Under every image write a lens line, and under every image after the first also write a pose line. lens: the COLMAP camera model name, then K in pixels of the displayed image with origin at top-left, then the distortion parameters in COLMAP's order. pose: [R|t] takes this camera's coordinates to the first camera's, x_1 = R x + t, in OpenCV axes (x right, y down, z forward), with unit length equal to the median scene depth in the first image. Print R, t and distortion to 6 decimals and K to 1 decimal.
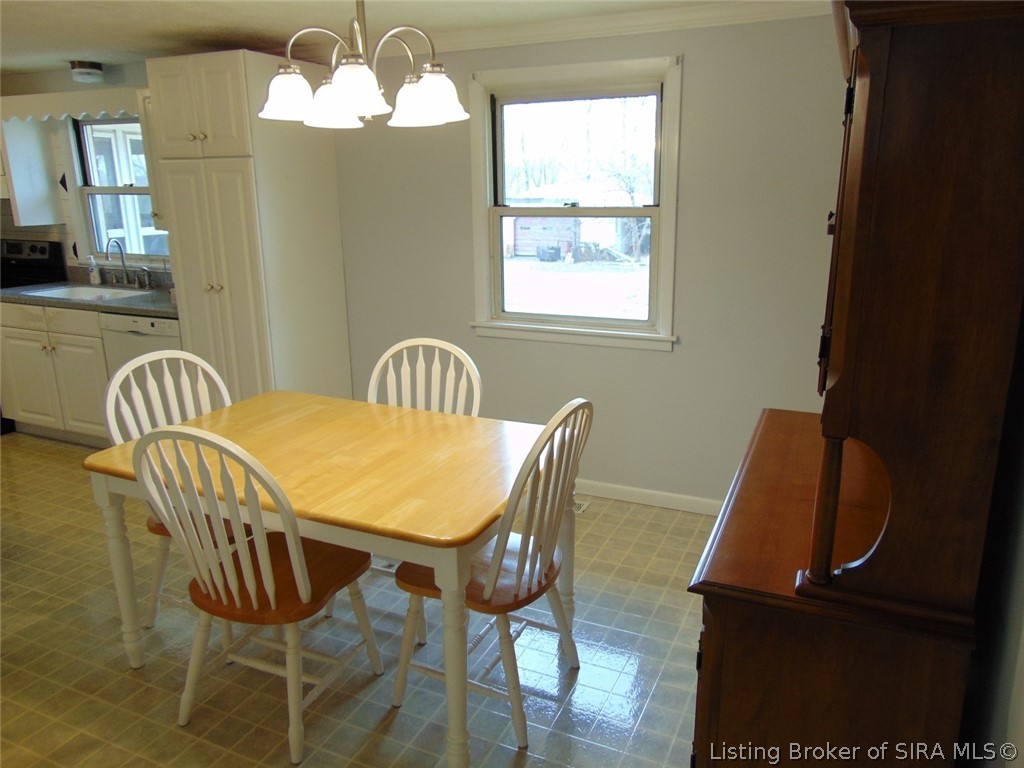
lens RADIAL K [[762.6, 0, 512.0], [0, 762.6, 384.0], [0, 0, 1]] dist [0.023313, 0.004011]
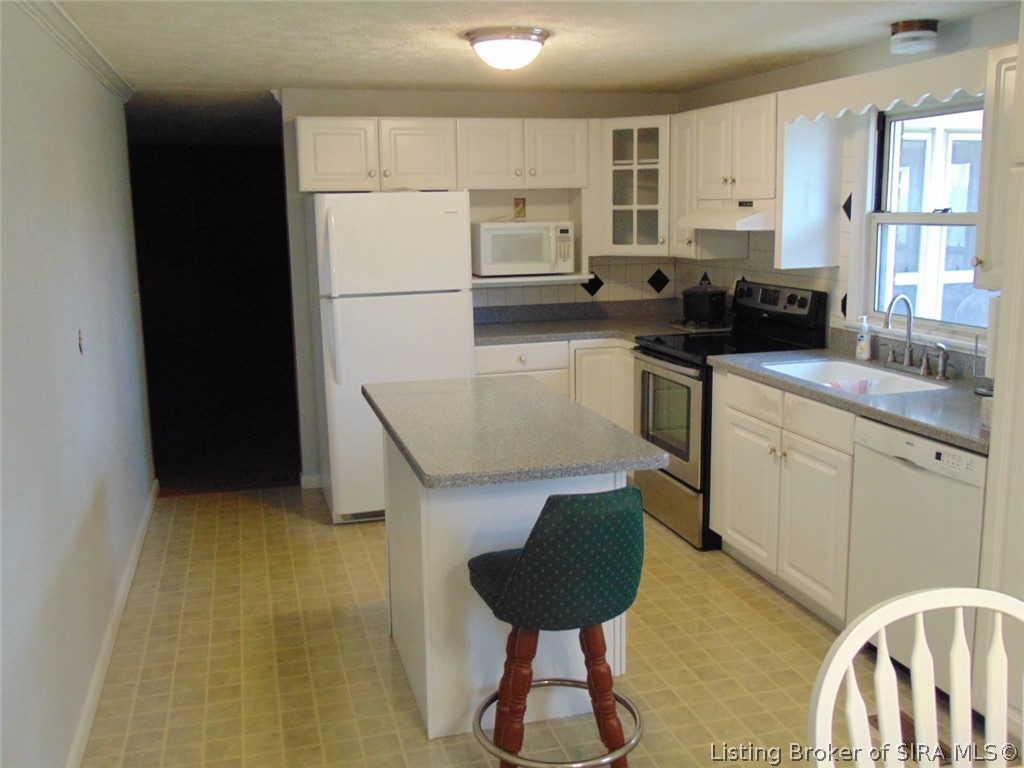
lens RADIAL K [[946.8, 0, 512.0], [0, 946.8, 384.0], [0, 0, 1]] dist [-0.011728, 0.004140]
pose [[0.653068, 0.135258, -0.745122, -0.136820], [-0.183381, 0.982883, 0.017691, -0.070405], [0.734761, 0.125088, 0.666693, 0.252049]]
